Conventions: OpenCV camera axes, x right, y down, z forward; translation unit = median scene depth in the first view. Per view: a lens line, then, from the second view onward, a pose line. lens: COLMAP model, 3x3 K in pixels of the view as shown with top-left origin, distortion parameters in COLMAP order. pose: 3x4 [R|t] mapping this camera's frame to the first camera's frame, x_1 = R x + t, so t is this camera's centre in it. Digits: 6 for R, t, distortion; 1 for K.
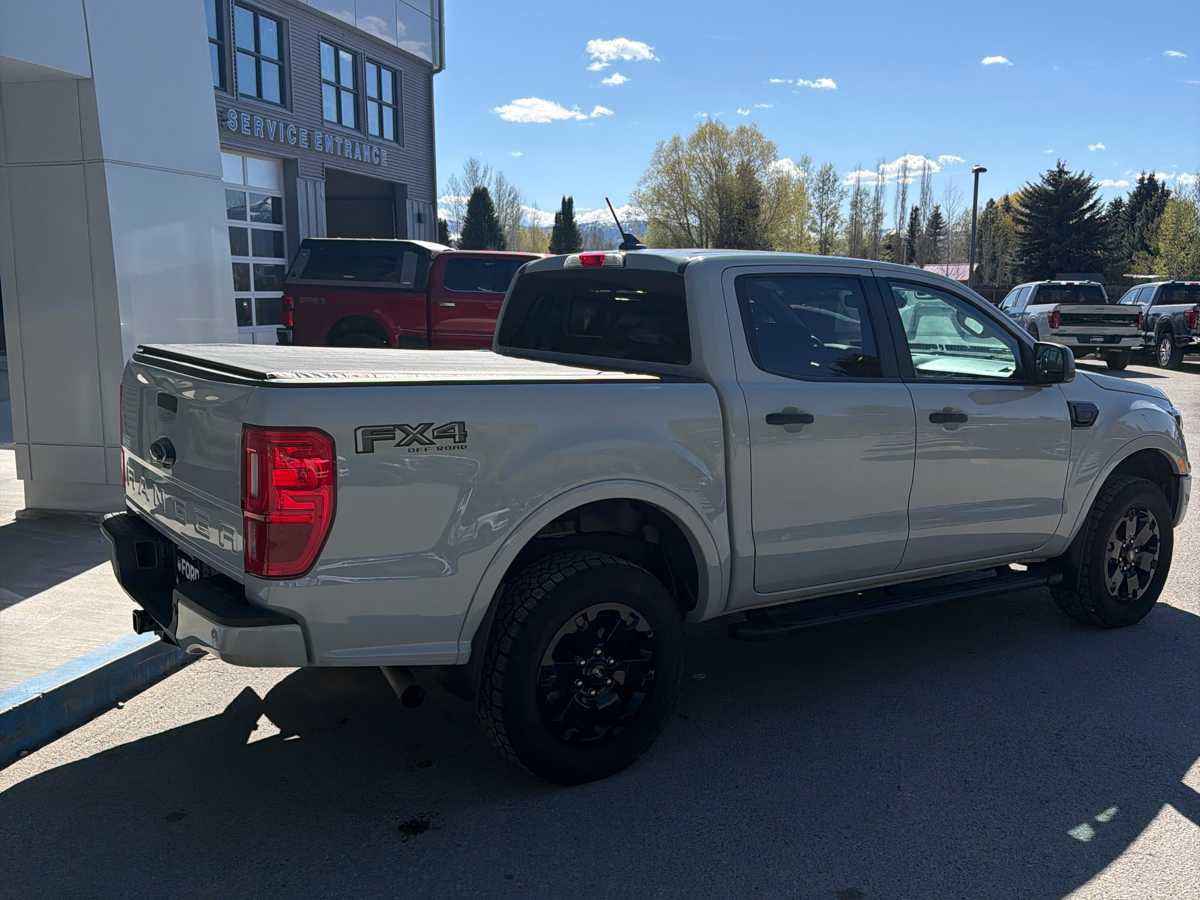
lens RADIAL K [[1109.2, 0, 608.4], [0, 1109.2, 448.3], [0, 0, 1]] dist [0.190048, -0.397450]
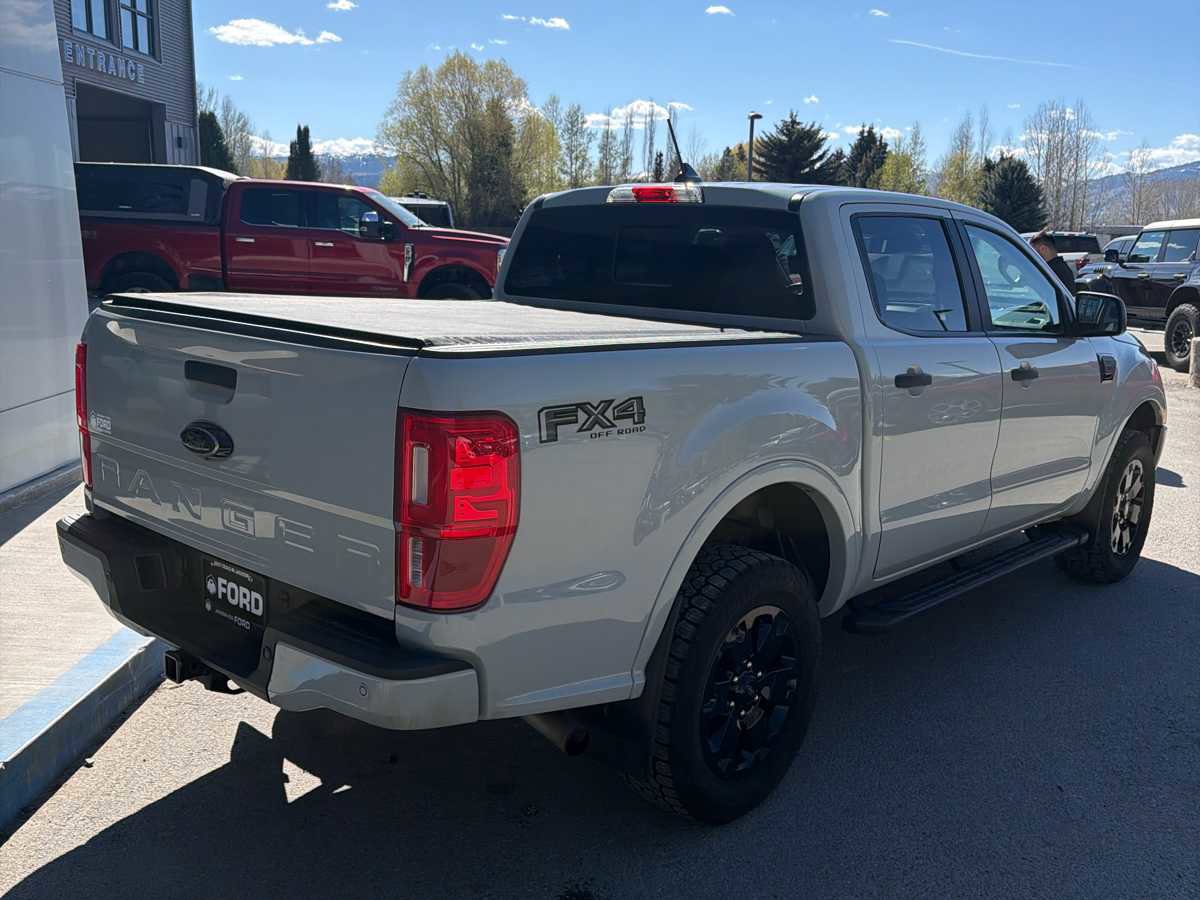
lens RADIAL K [[1110.1, 0, 600.0], [0, 1110.1, 450.0], [0, 0, 1]] dist [0.164274, -0.338315]
pose [[0.975428, -0.027524, 0.218591, -0.050677], [0.015875, 0.998367, 0.054868, -0.004557], [-0.219744, -0.050050, 0.974273, 0.036251]]
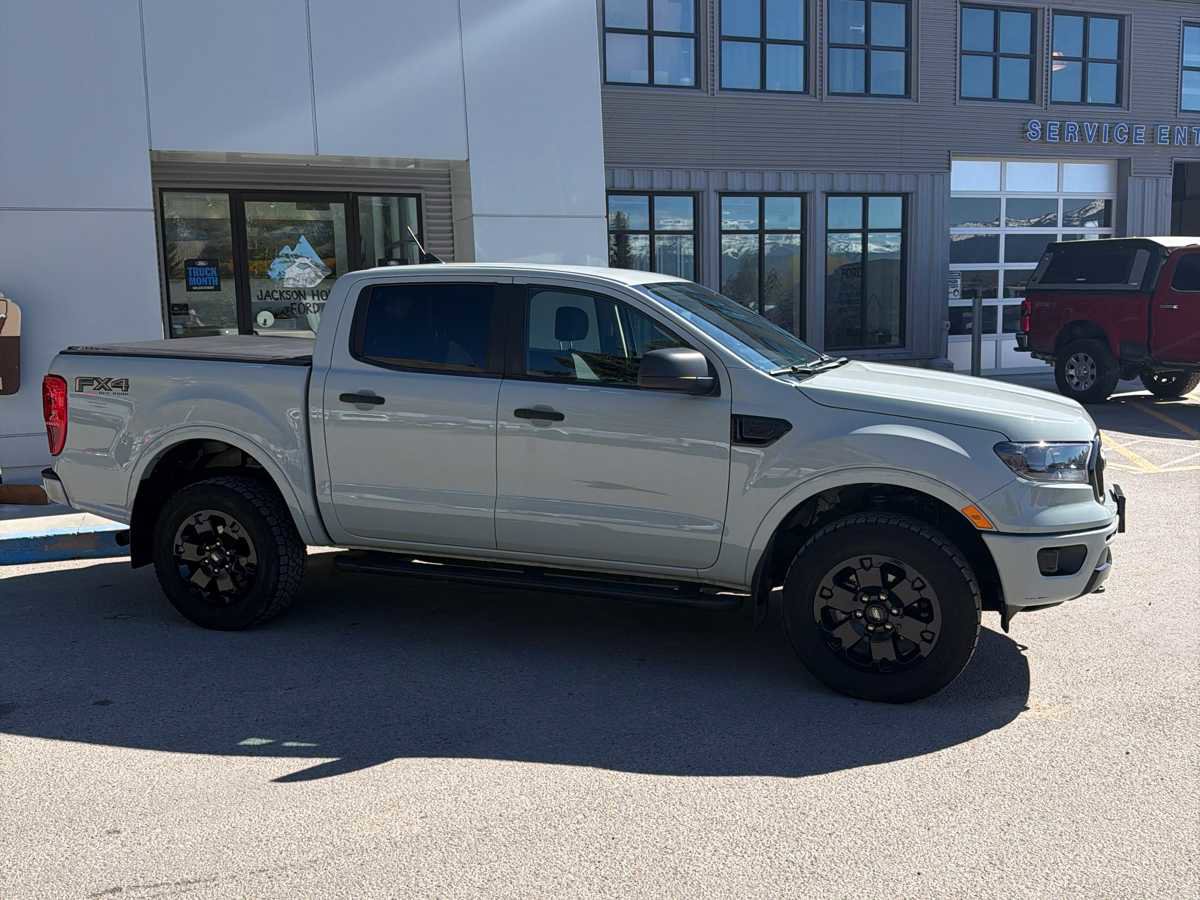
lens RADIAL K [[1113.4, 0, 605.0], [0, 1113.4, 450.2], [0, 0, 1]] dist [0.168522, -0.339515]
pose [[0.567196, 0.094173, -0.818181, 0.253680], [-0.098937, 0.994038, 0.045827, -0.010088], [0.817619, 0.054955, 0.573131, 0.094364]]
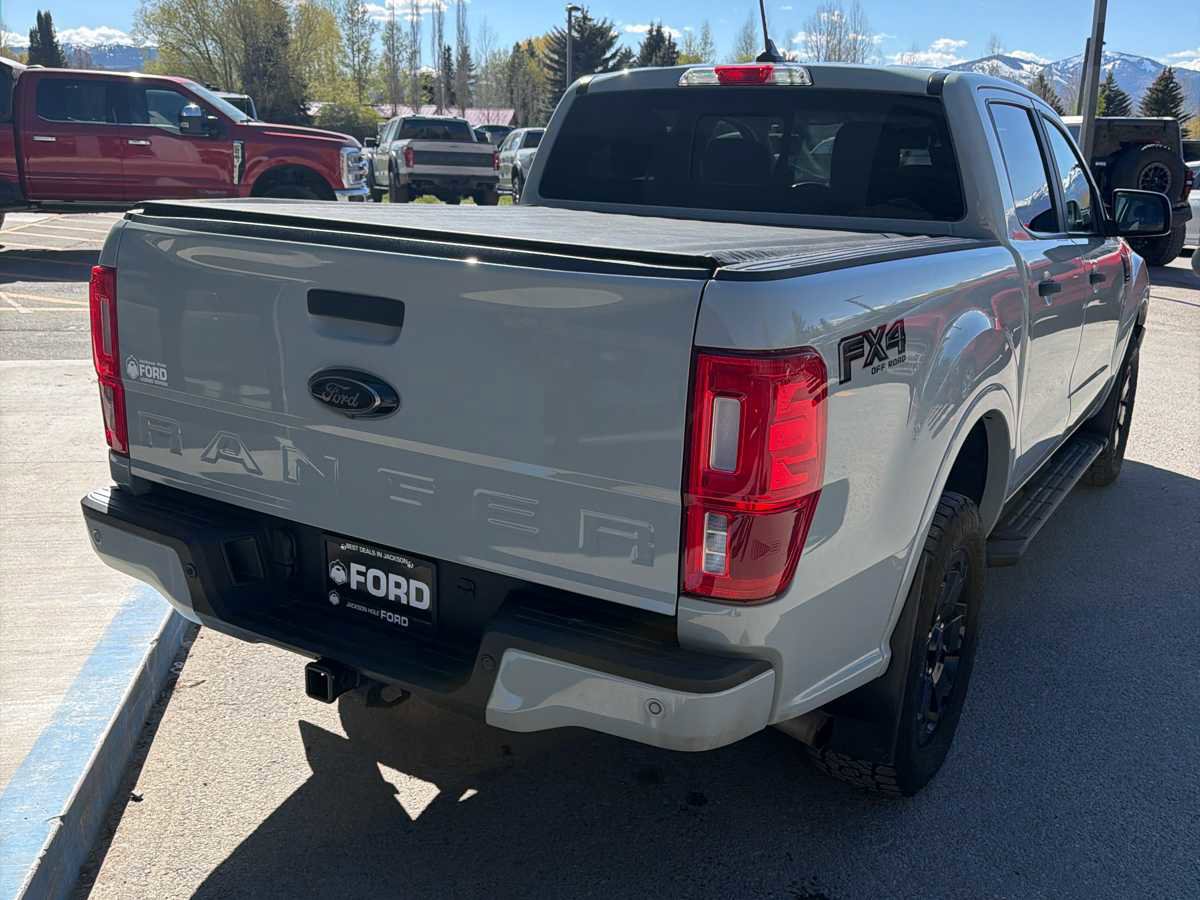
lens RADIAL K [[1113.4, 0, 605.0], [0, 1113.4, 450.2], [0, 0, 1]] dist [0.168522, -0.339515]
pose [[0.916191, -0.092765, 0.389858, -0.084171], [0.039972, 0.989142, 0.141426, -0.007386], [-0.398744, -0.113990, 0.909950, 0.070798]]
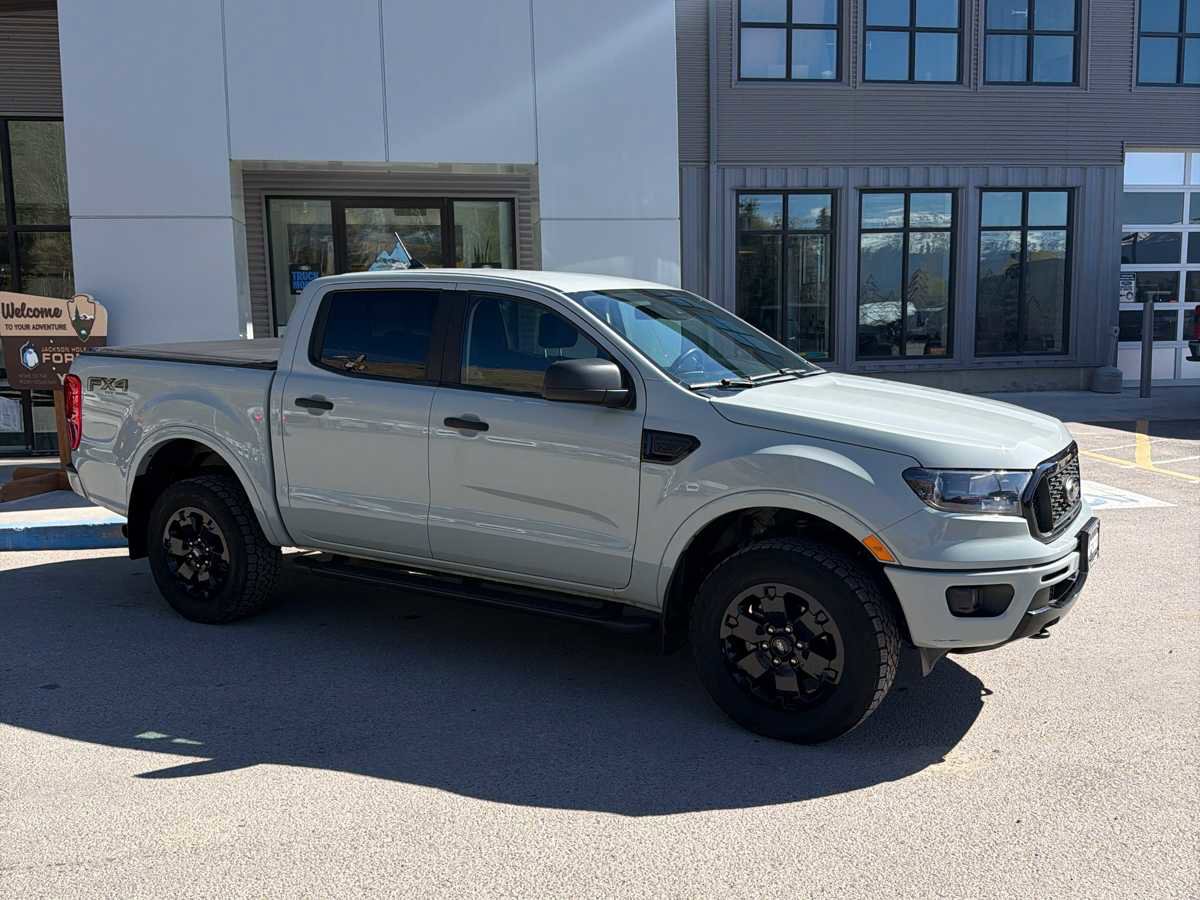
lens RADIAL K [[1110.8, 0, 601.0], [0, 1110.8, 462.9], [0, 0, 1]] dist [0.181955, -0.385939]
pose [[0.402824, 0.117901, -0.907652, 0.273808], [-0.116829, 0.990180, 0.076771, -0.018004], [0.907790, 0.075115, 0.412643, 0.144988]]
